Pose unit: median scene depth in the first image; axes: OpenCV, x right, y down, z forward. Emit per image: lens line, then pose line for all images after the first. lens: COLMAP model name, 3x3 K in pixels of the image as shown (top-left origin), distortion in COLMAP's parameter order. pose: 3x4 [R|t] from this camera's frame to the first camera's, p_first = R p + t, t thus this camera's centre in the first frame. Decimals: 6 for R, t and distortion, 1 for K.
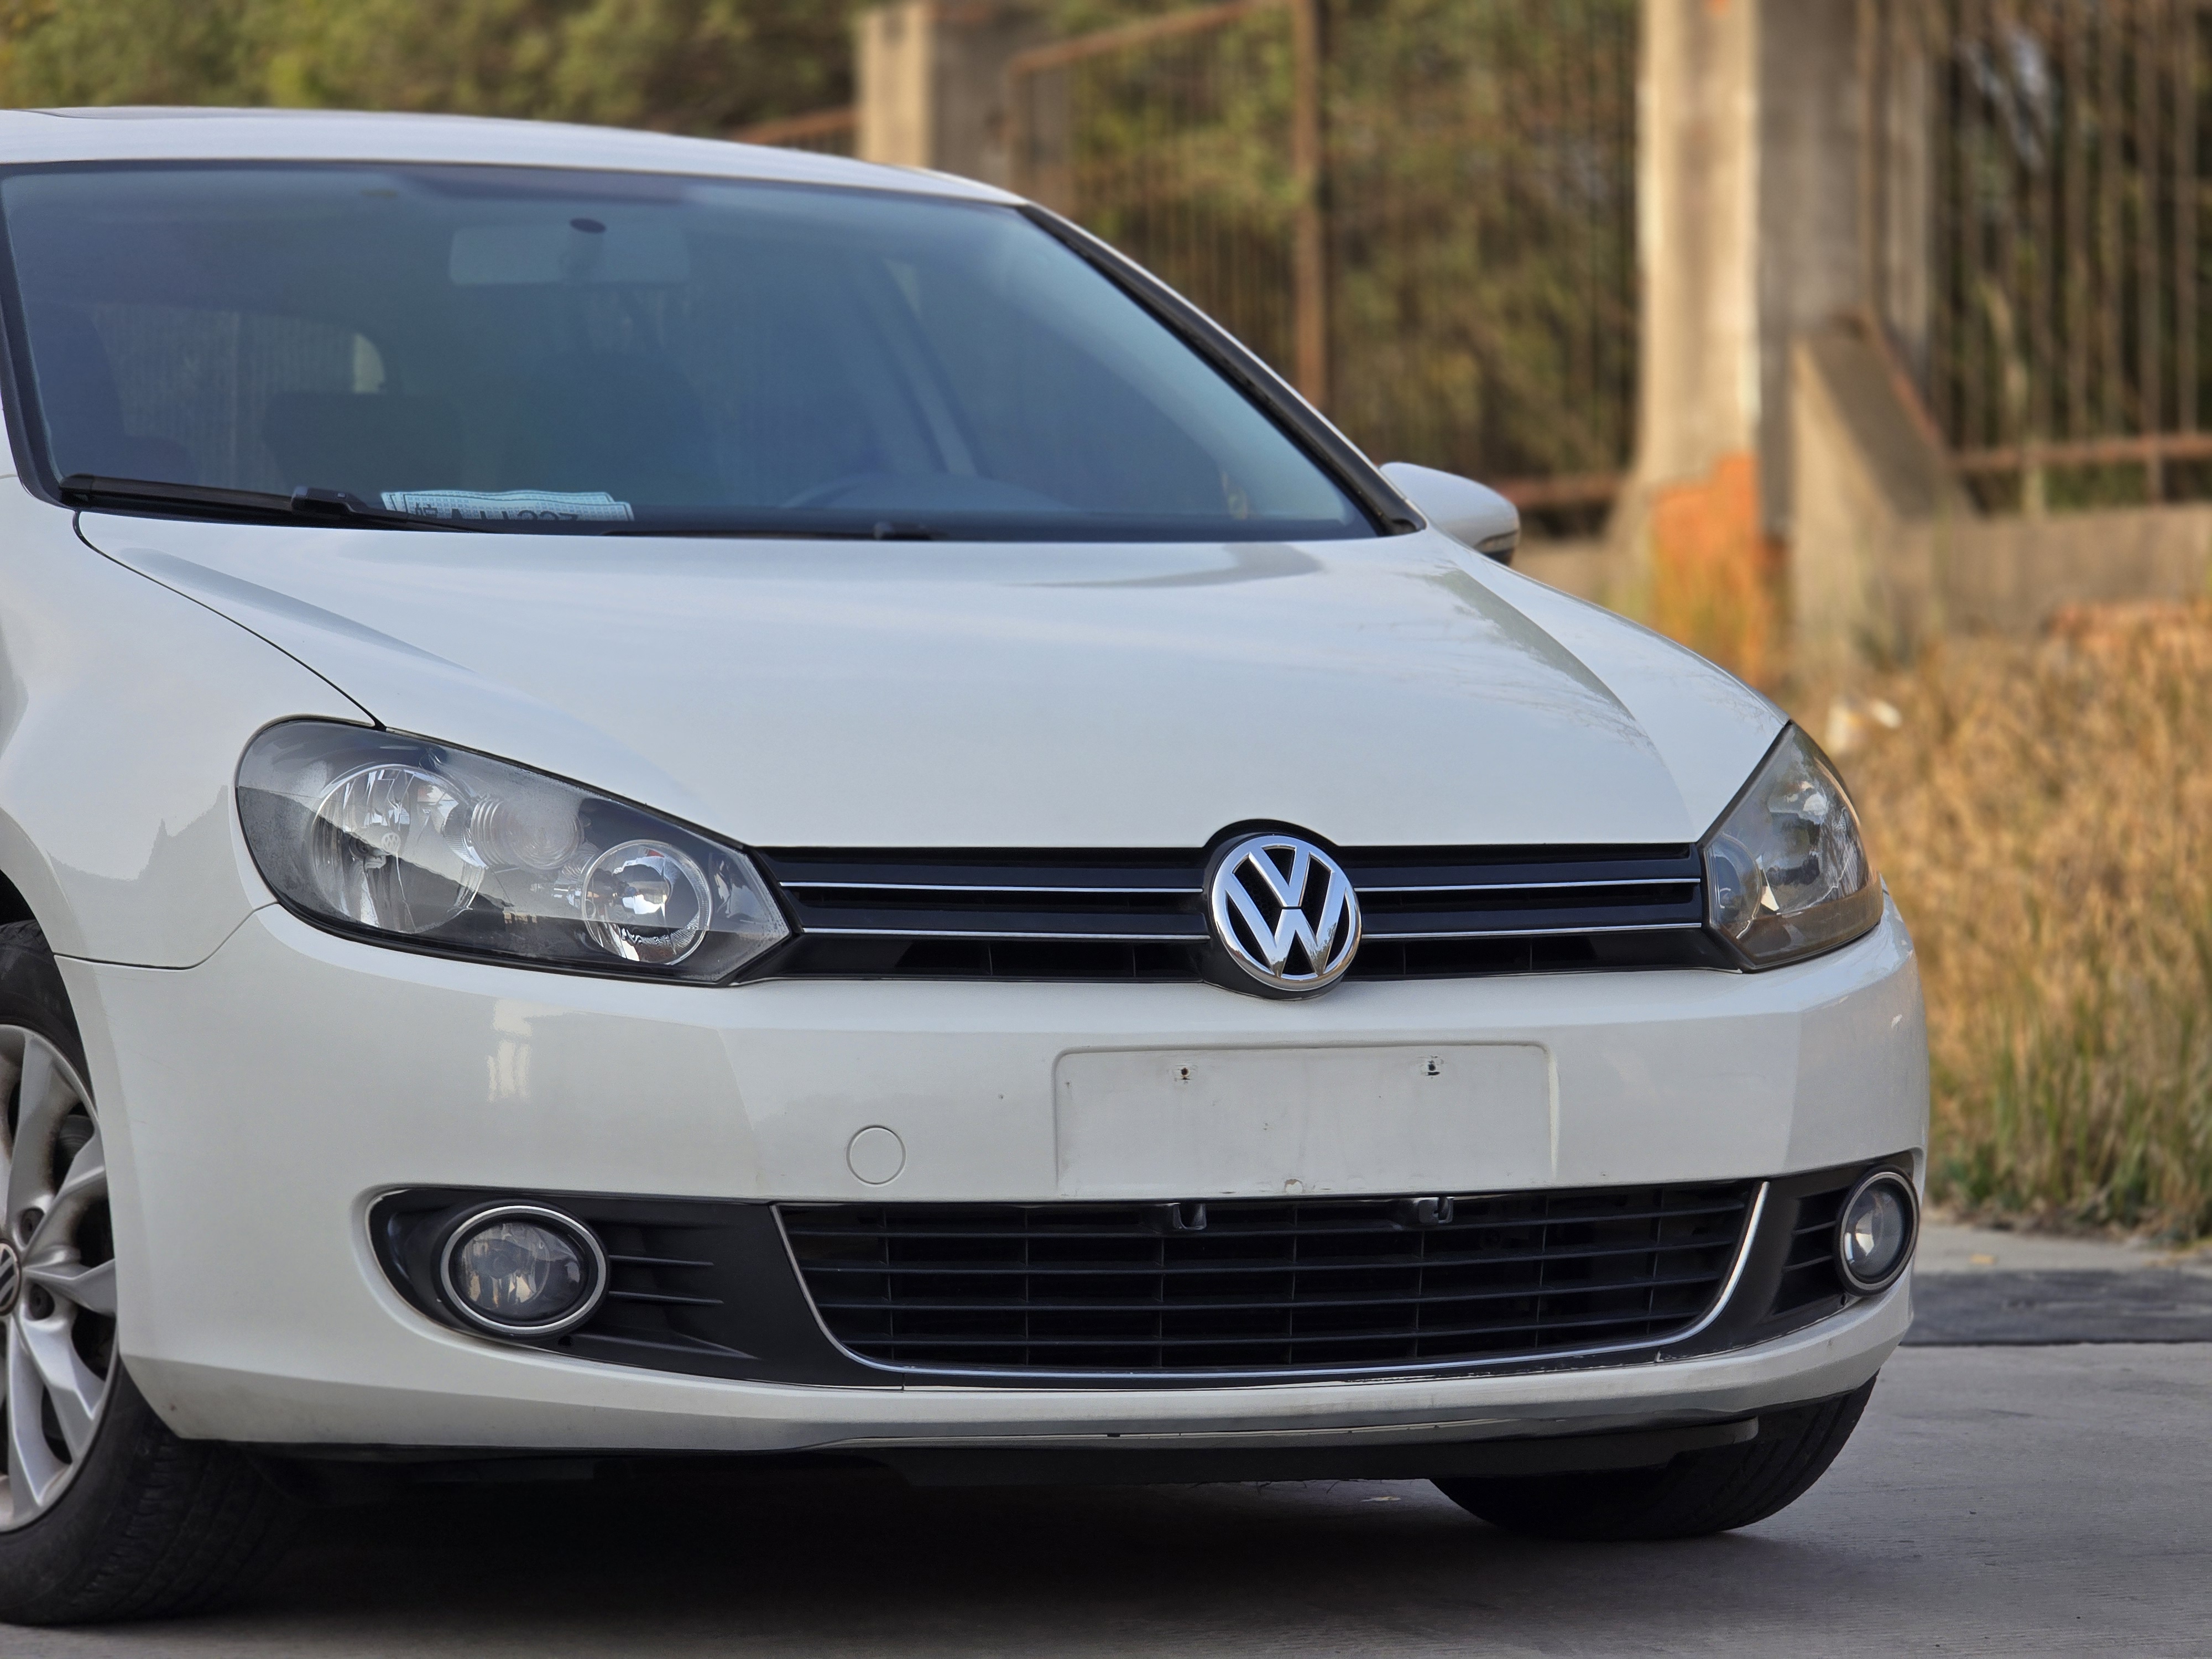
lens RADIAL K [[7434.0, 0, 1106.0], [0, 7434.0, 829.5], [0, 0, 1]] dist [0.357646, -3.452649]
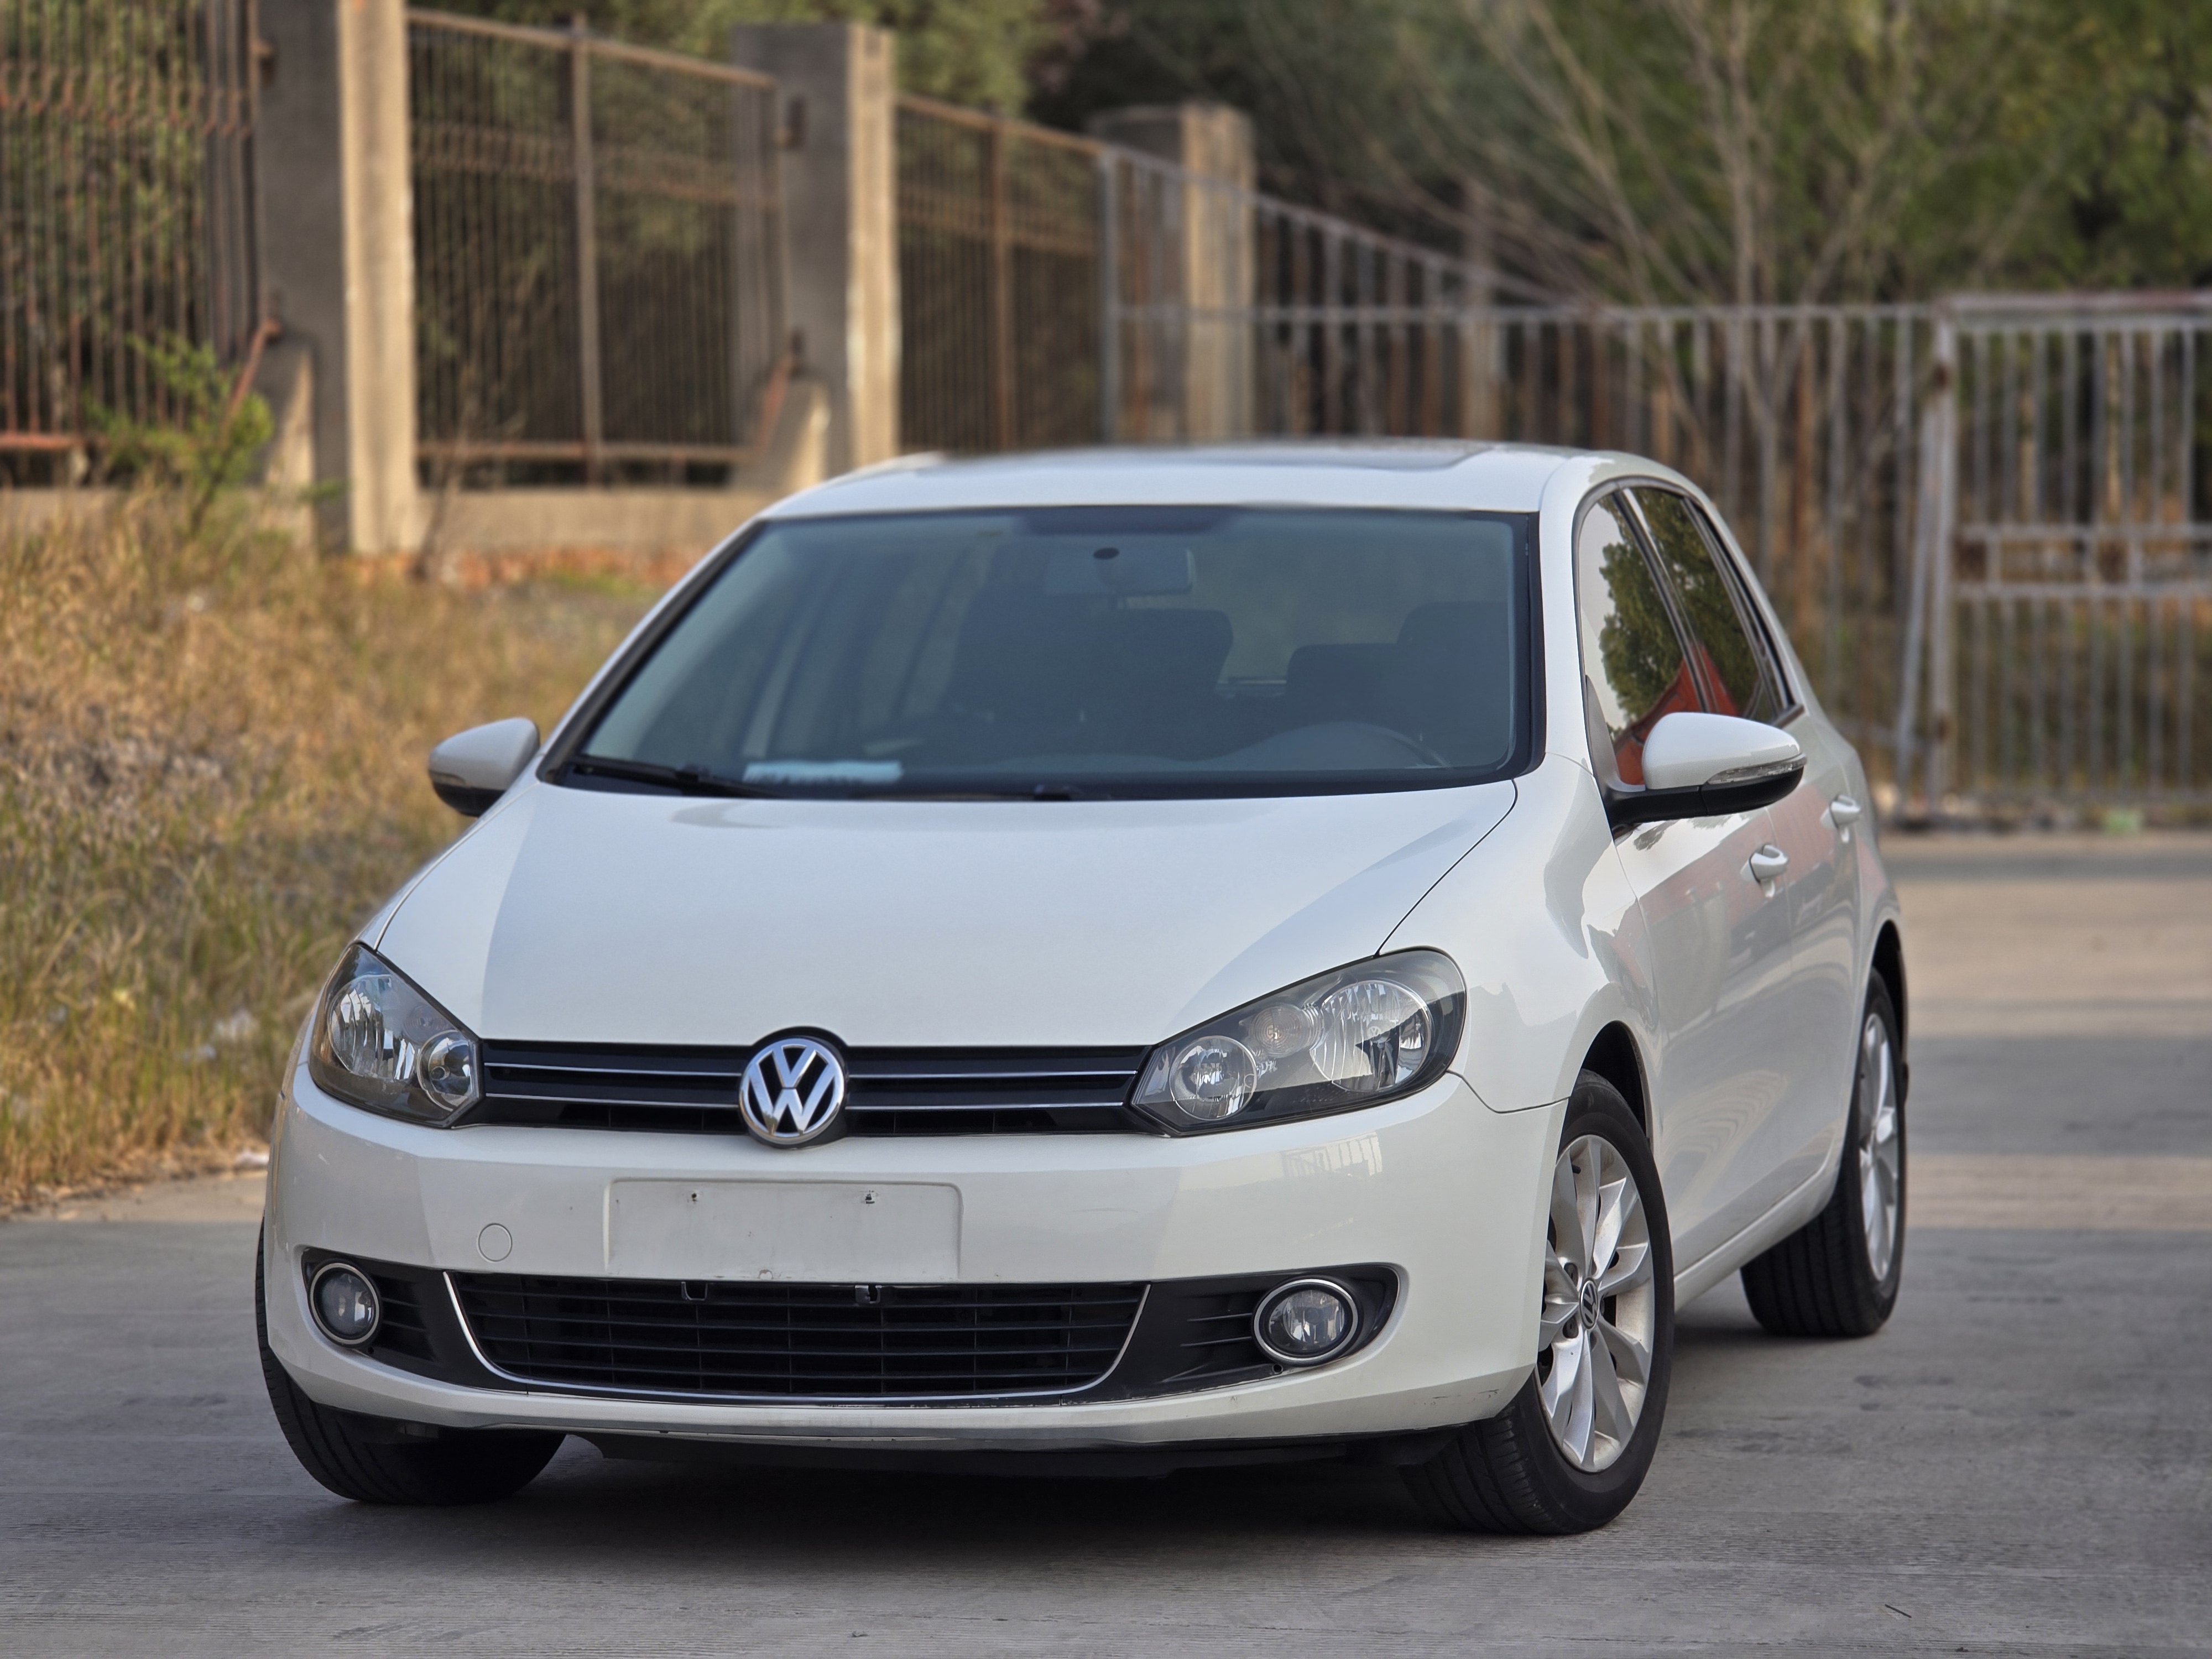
lens RADIAL K [[7434.0, 0, 1106.0], [0, 7434.0, 829.5], [0, 0, 1]] dist [0.357646, -3.452649]
pose [[0.797154, 0.013878, -0.603617, 0.976261], [-0.002399, 0.999801, 0.019818, -0.071145], [0.603771, -0.014350, 0.797028, -0.154427]]
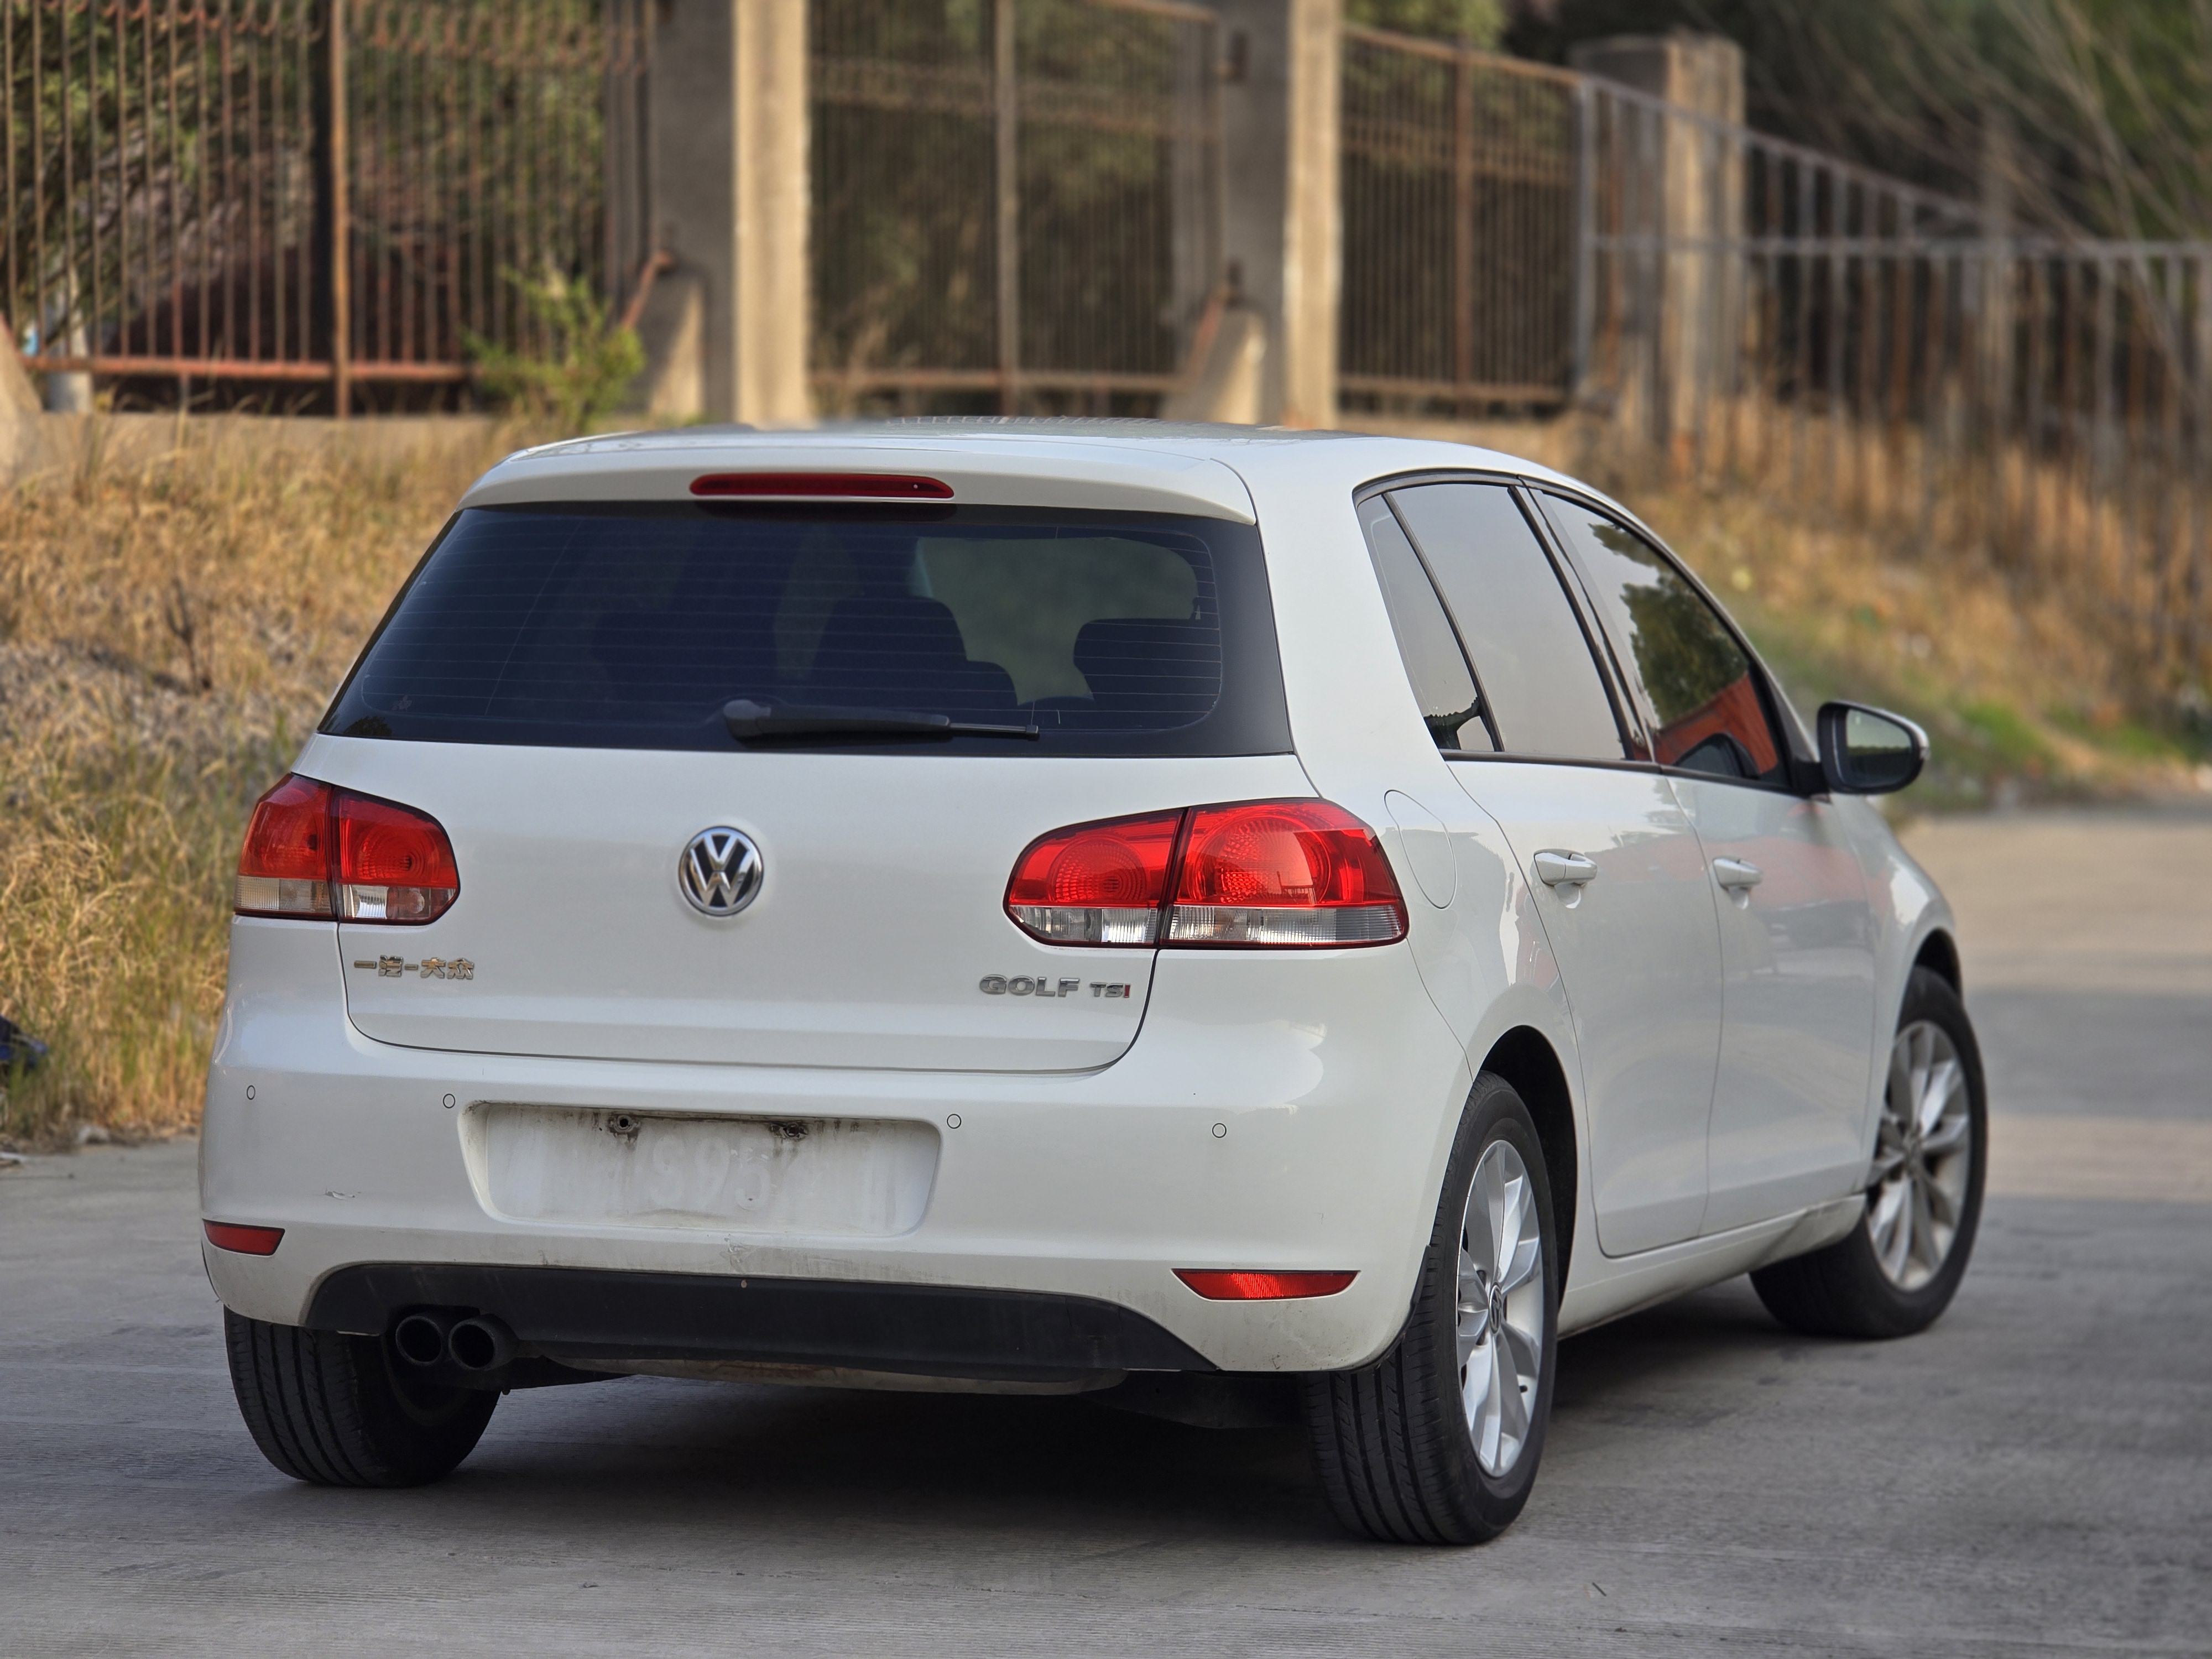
lens RADIAL K [[7394.3, 0, 1106.0], [0, 7394.3, 829.5], [0, 0, 1]] dist [0.324457, 0.758244]
pose [[0.732613, 0.038694, -0.679544, 1.184422], [-0.019884, 0.999173, 0.035457, -0.096806], [0.680354, -0.012464, 0.732777, -0.062216]]
